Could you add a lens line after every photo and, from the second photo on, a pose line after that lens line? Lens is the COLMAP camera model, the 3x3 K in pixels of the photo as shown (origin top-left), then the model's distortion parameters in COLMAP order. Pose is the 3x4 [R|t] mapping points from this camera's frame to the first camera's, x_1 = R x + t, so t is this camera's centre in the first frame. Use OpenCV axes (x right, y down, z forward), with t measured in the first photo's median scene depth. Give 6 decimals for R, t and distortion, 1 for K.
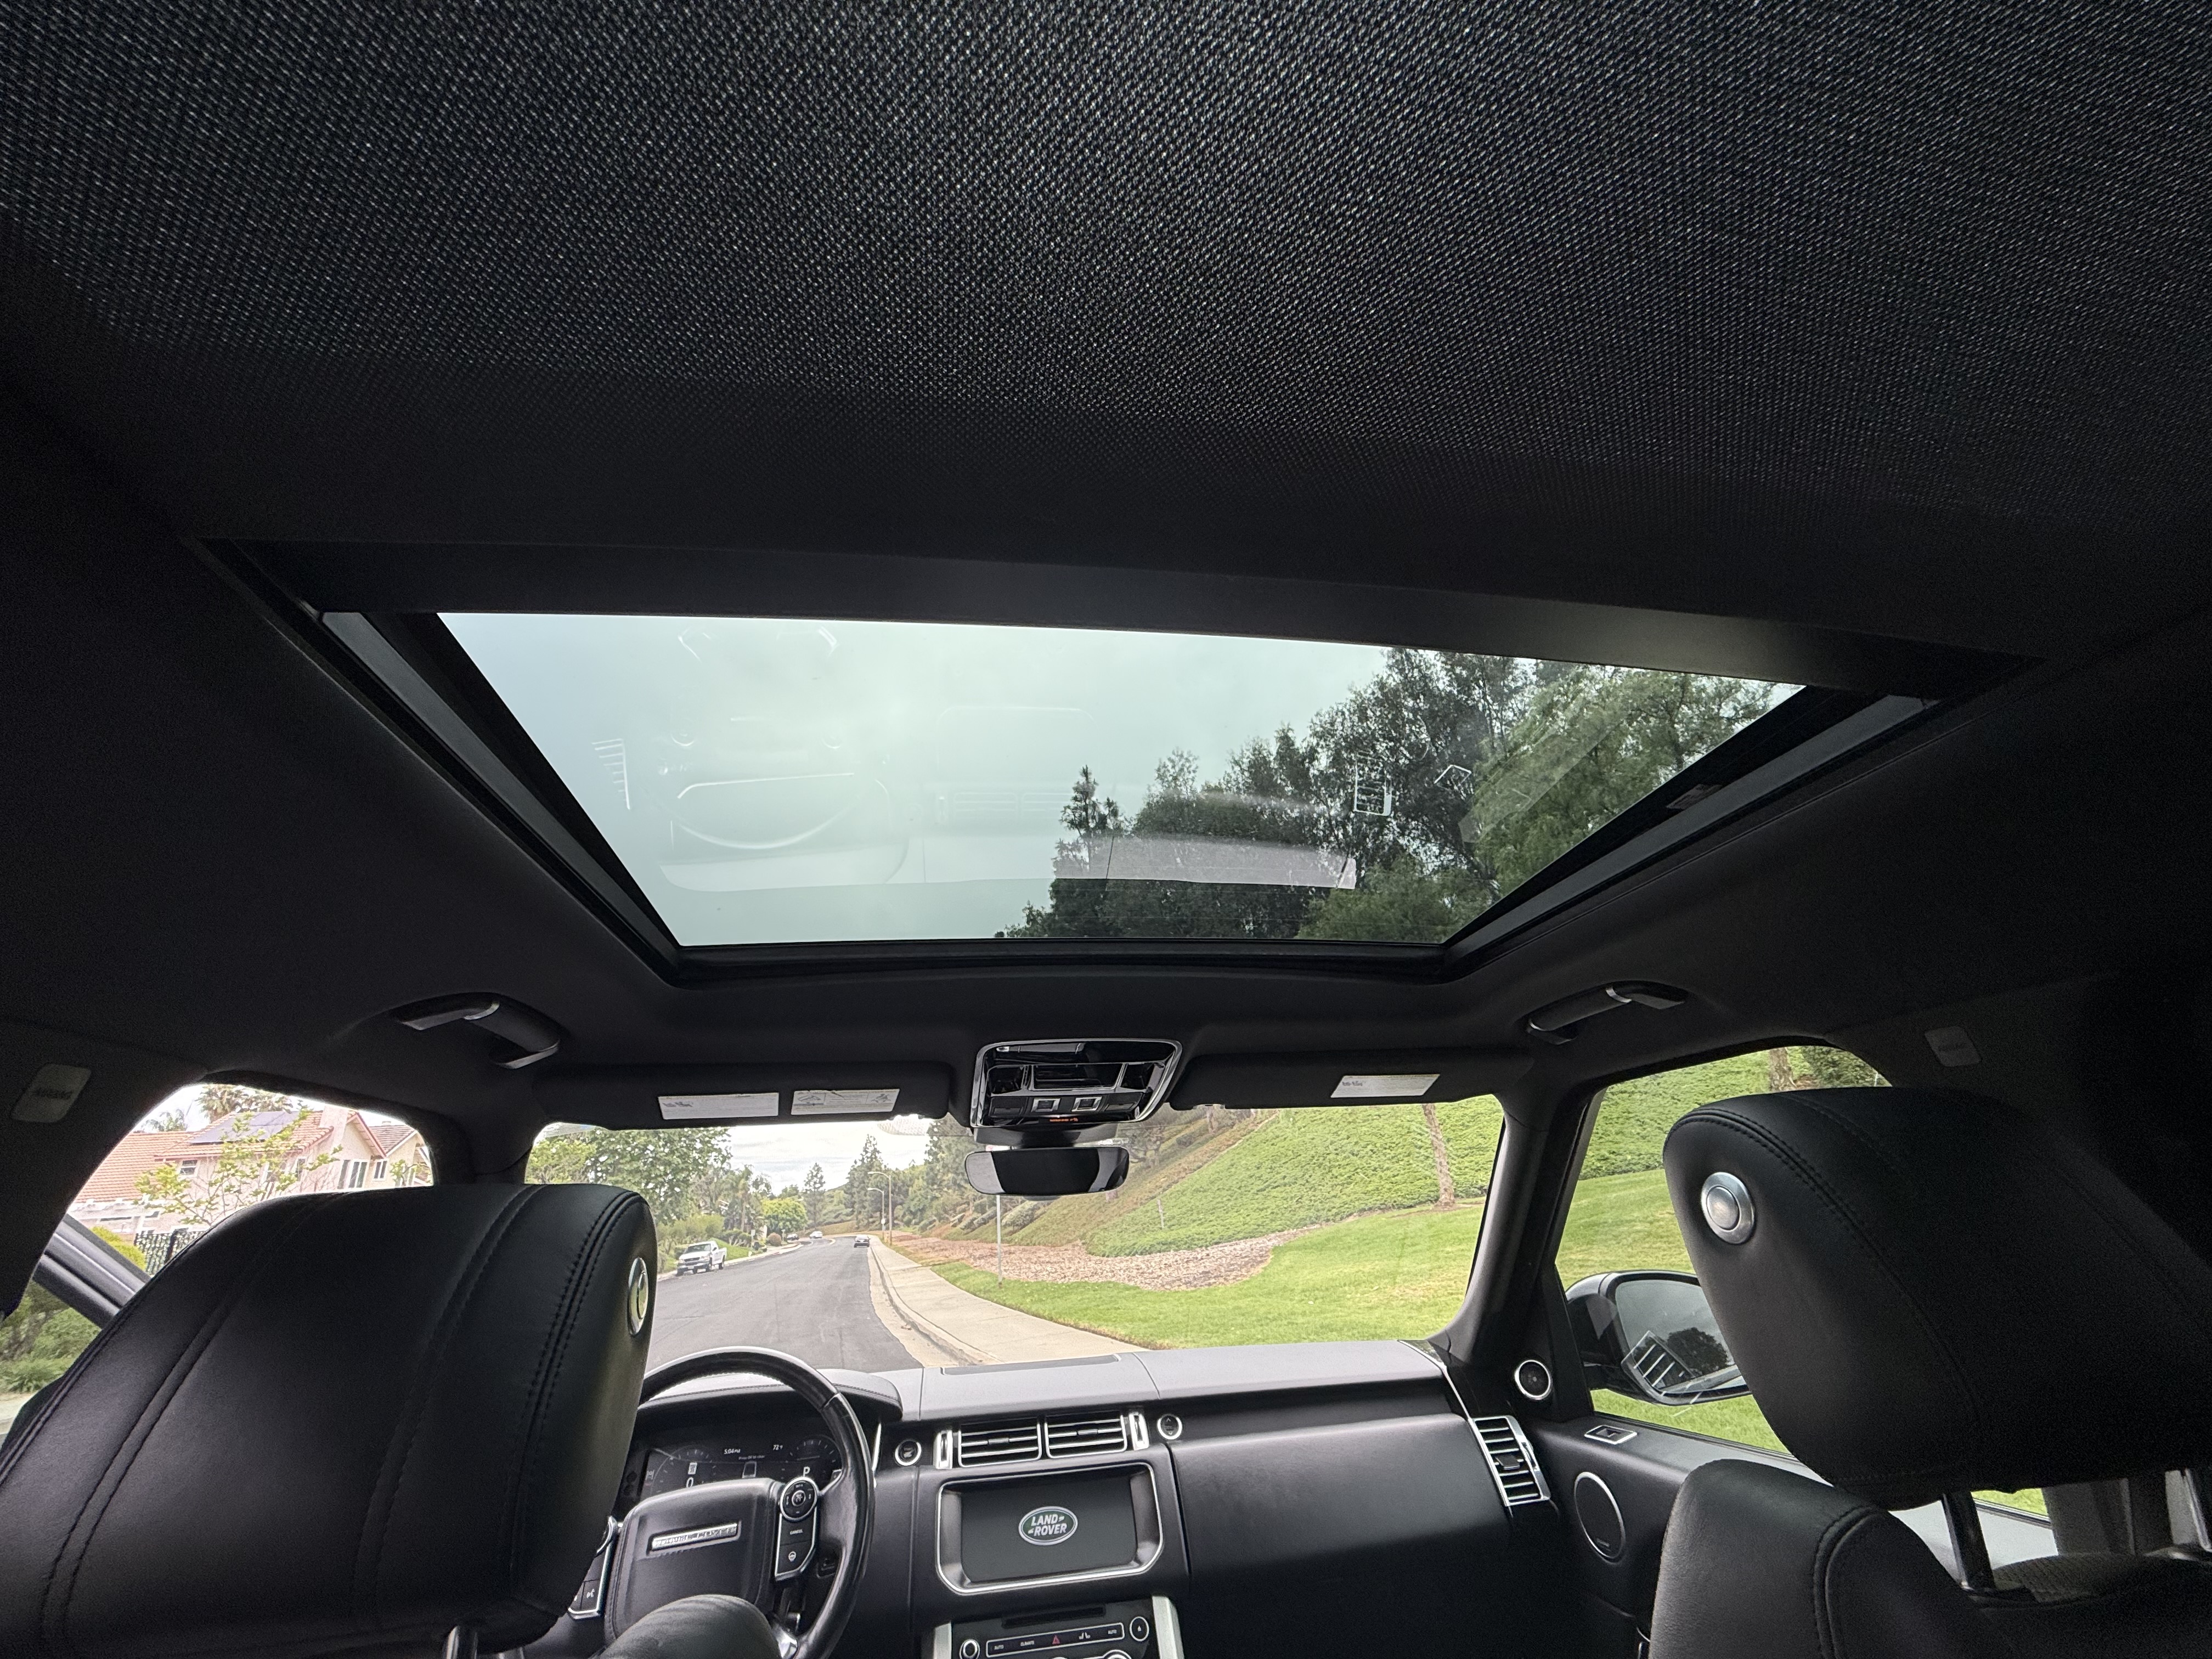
lens RADIAL K [[871.8, 0, 1100.9], [0, 871.8, 838.6], [0, 0, 1]] dist [-0.003641, -0.000126]
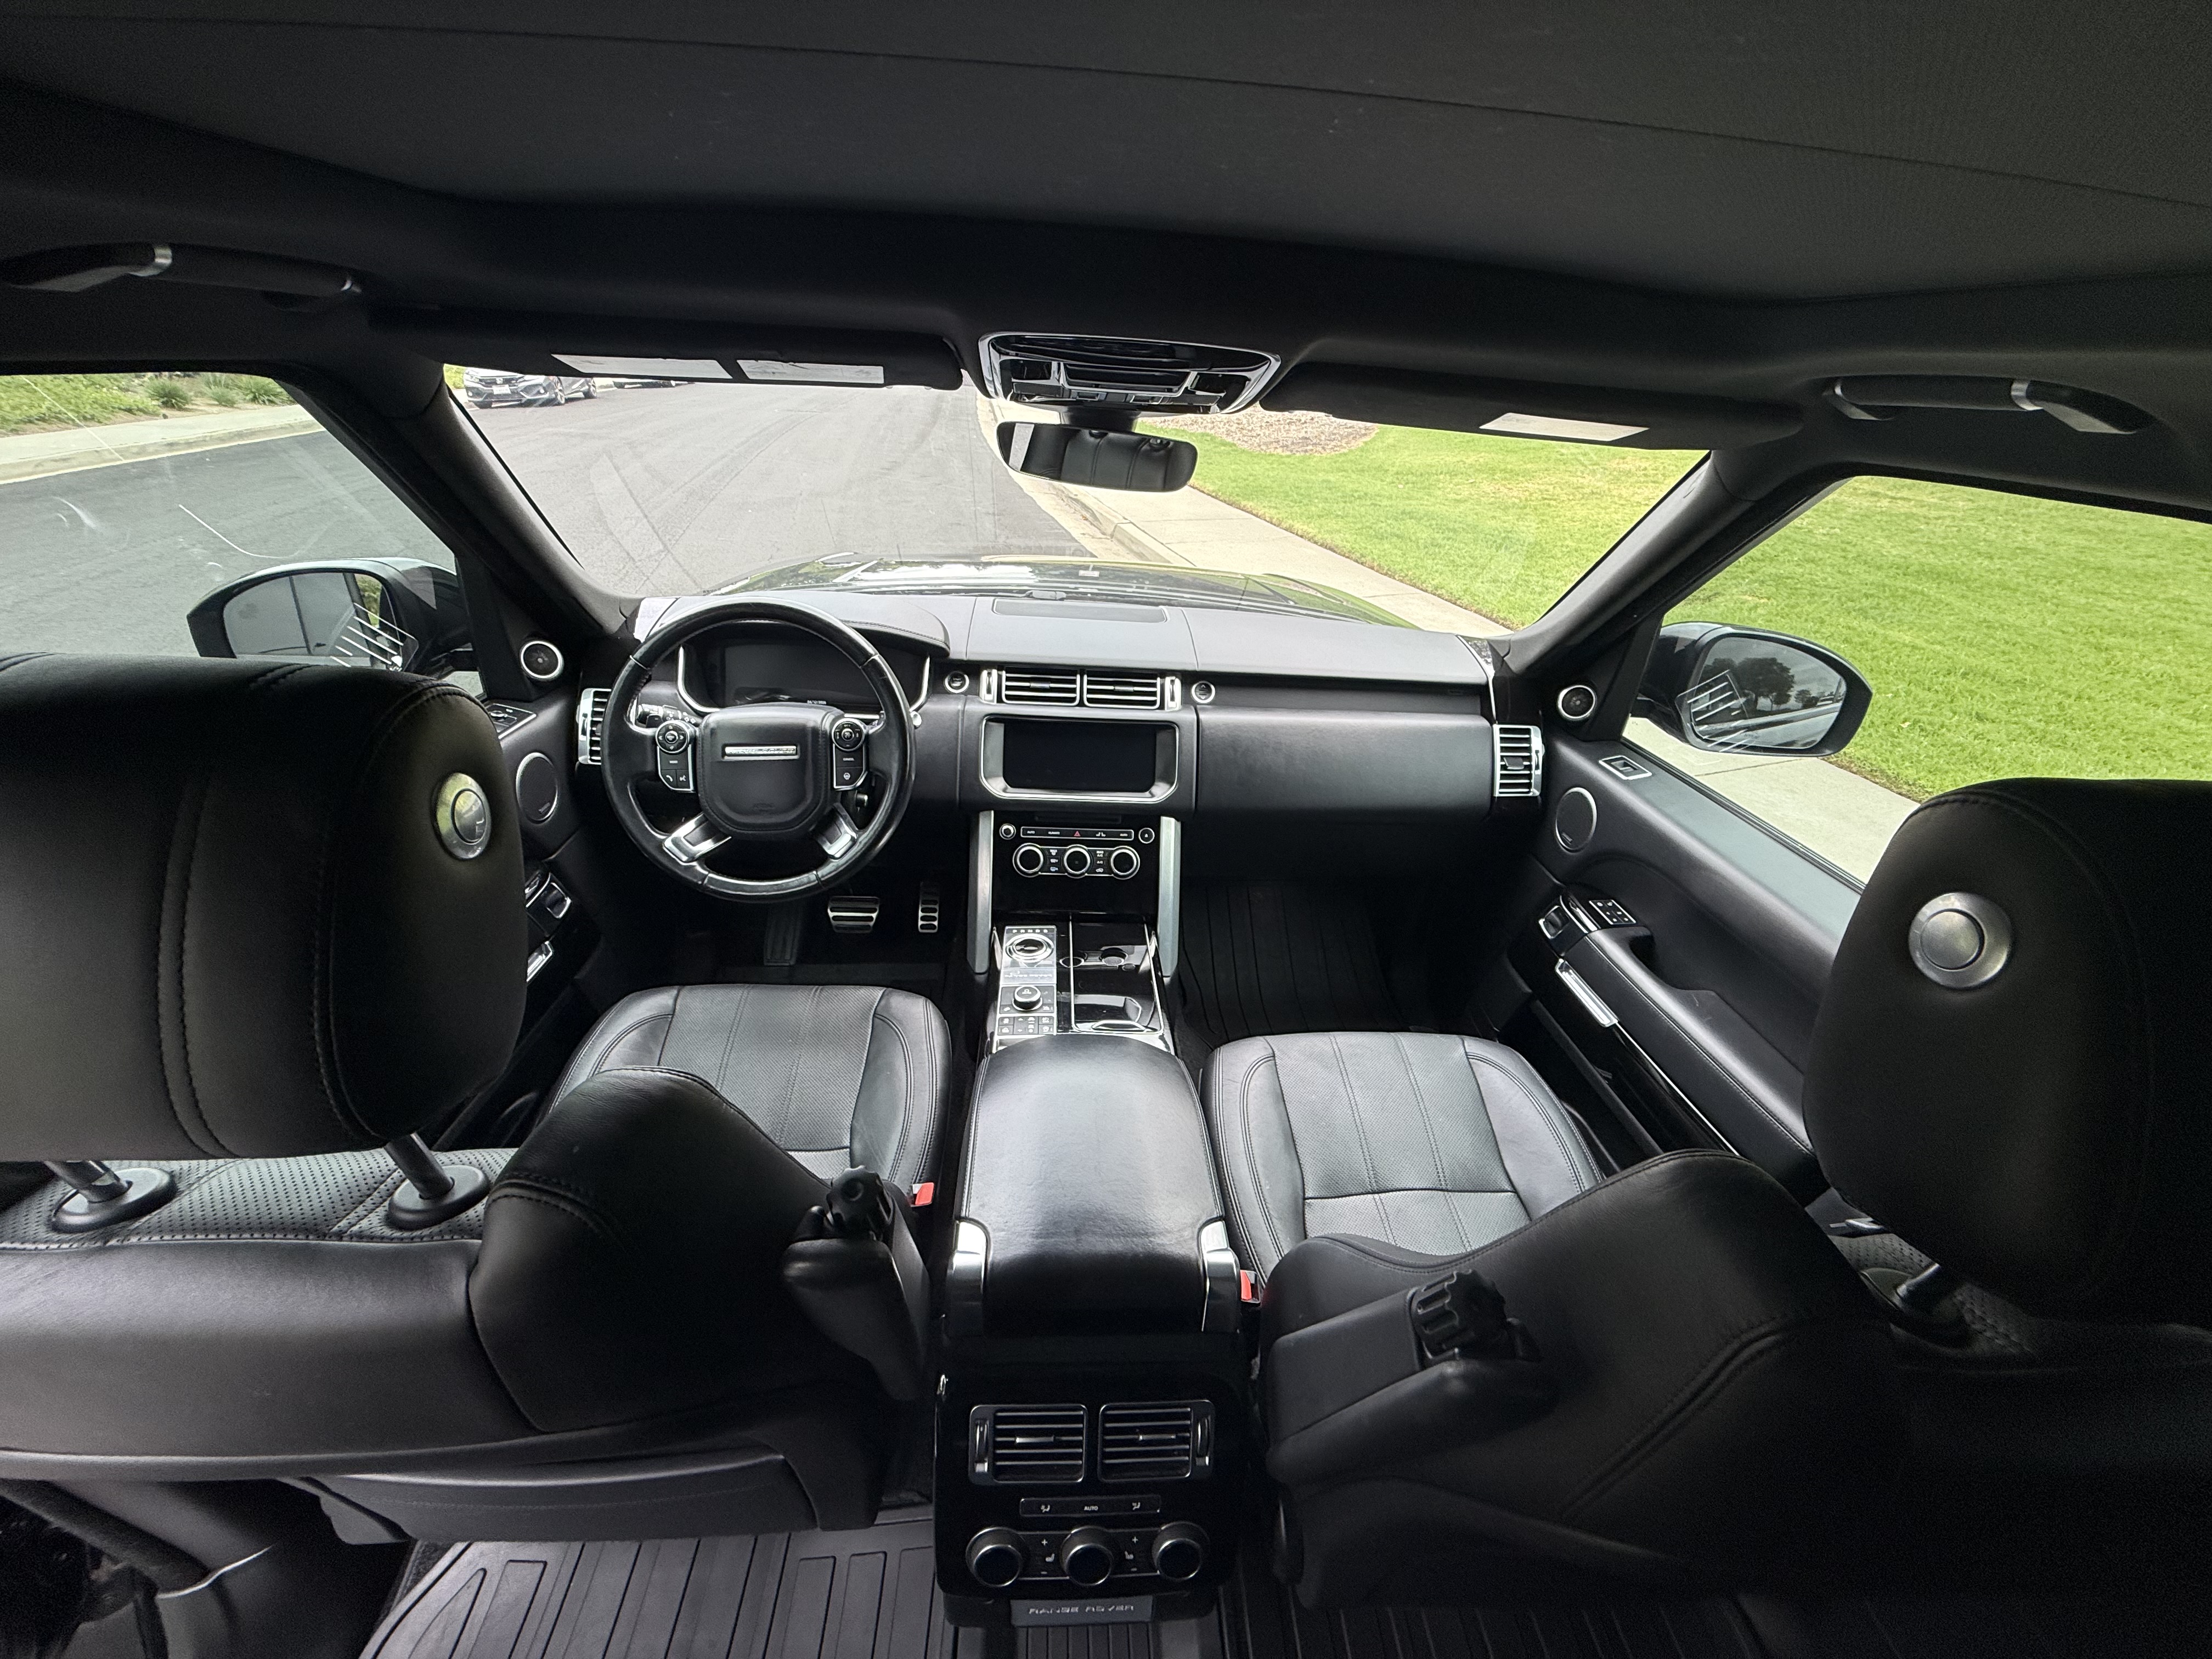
lens RADIAL K [[871.0, 0, 1104.8], [0, 871.0, 827.1], [0, 0, 1]] dist [-0.000185, 0.000146]
pose [[0.987971, 0.148731, -0.042345, 0.031027], [-0.057378, 0.606847, 0.792745, -0.050331], [0.143603, -0.780779, 0.608081, 0.220403]]
